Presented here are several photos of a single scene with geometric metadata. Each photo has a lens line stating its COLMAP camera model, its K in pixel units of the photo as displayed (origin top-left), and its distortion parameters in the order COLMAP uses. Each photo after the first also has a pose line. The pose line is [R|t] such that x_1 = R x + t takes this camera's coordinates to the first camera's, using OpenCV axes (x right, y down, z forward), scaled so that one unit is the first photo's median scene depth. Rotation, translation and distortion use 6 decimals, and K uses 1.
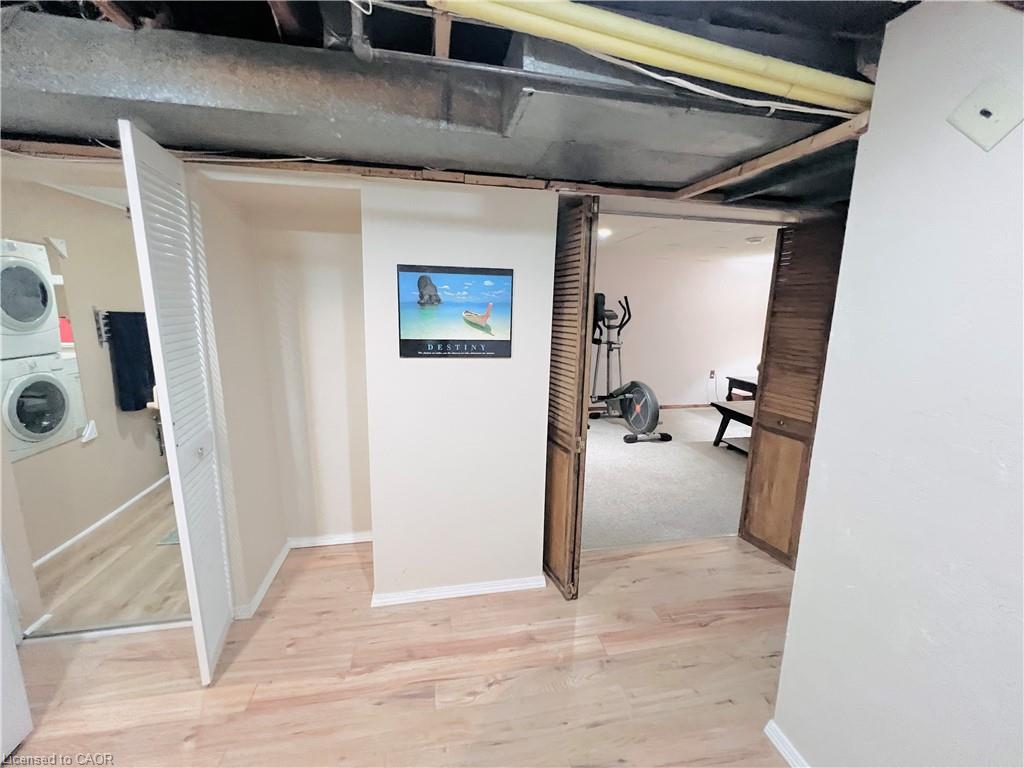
lens RADIAL K [[410.7, 0, 511.4], [0, 410.7, 380.8], [0, 0, 1]] dist [-0.003085, 0.000157]
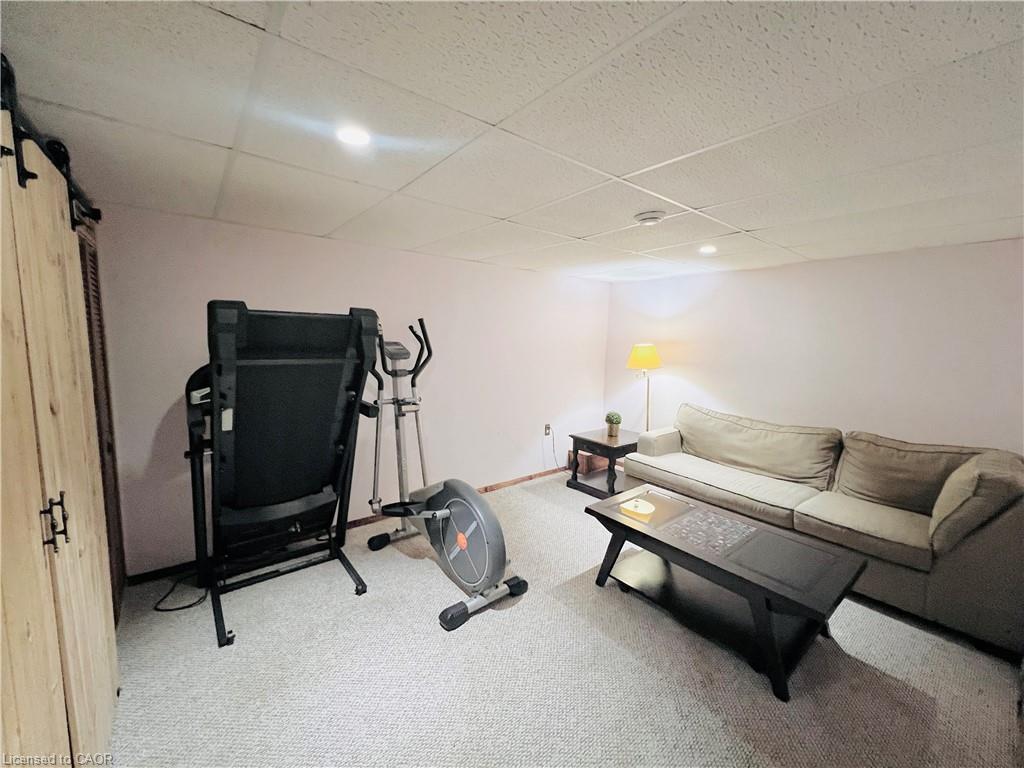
lens RADIAL K [[410.7, 0, 508.1], [0, 410.7, 383.4], [0, 0, 1]] dist [-0.003085, 0.000157]
pose [[0.886198, -0.053962, 0.460154, 0.121290], [0.079256, 0.996211, -0.035811, -0.087401], [-0.456478, 0.068206, 0.887117, 0.454911]]
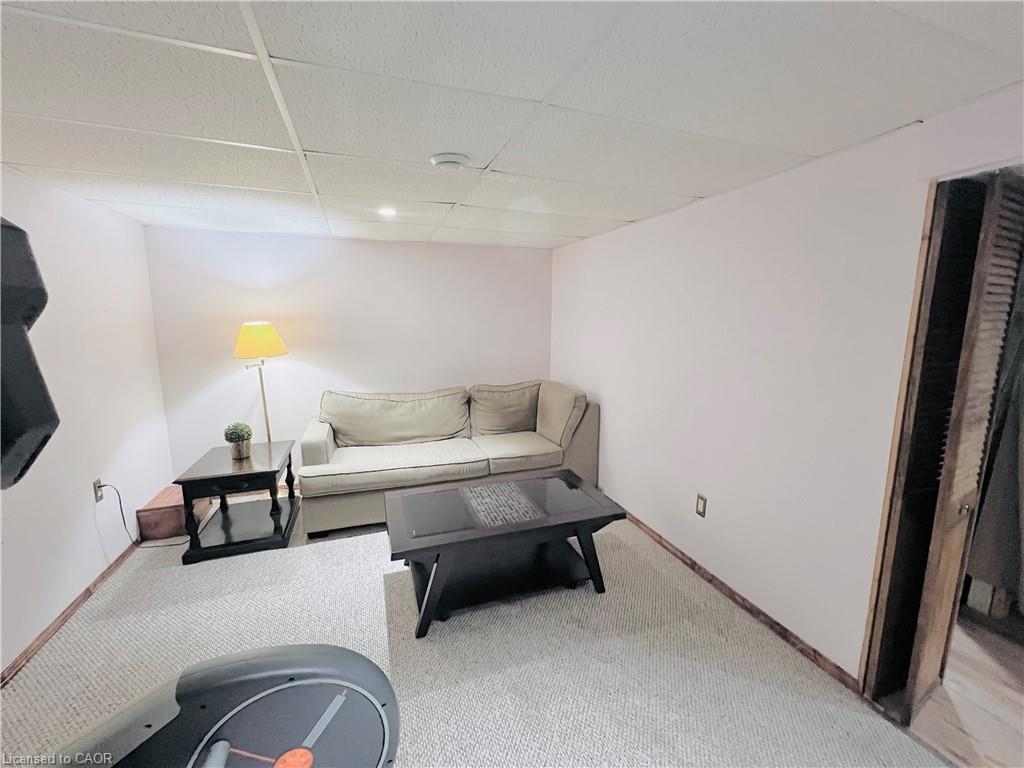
lens RADIAL K [[412.4, 0, 513.4], [0, 412.4, 382.3], [0, 0, 1]] dist [-0.000080, 0.000192]
pose [[-0.160254, -0.174858, 0.971465, 0.088910], [0.171284, 0.964327, 0.201829, -0.142608], [-0.972101, 0.198740, -0.124586, 0.759793]]
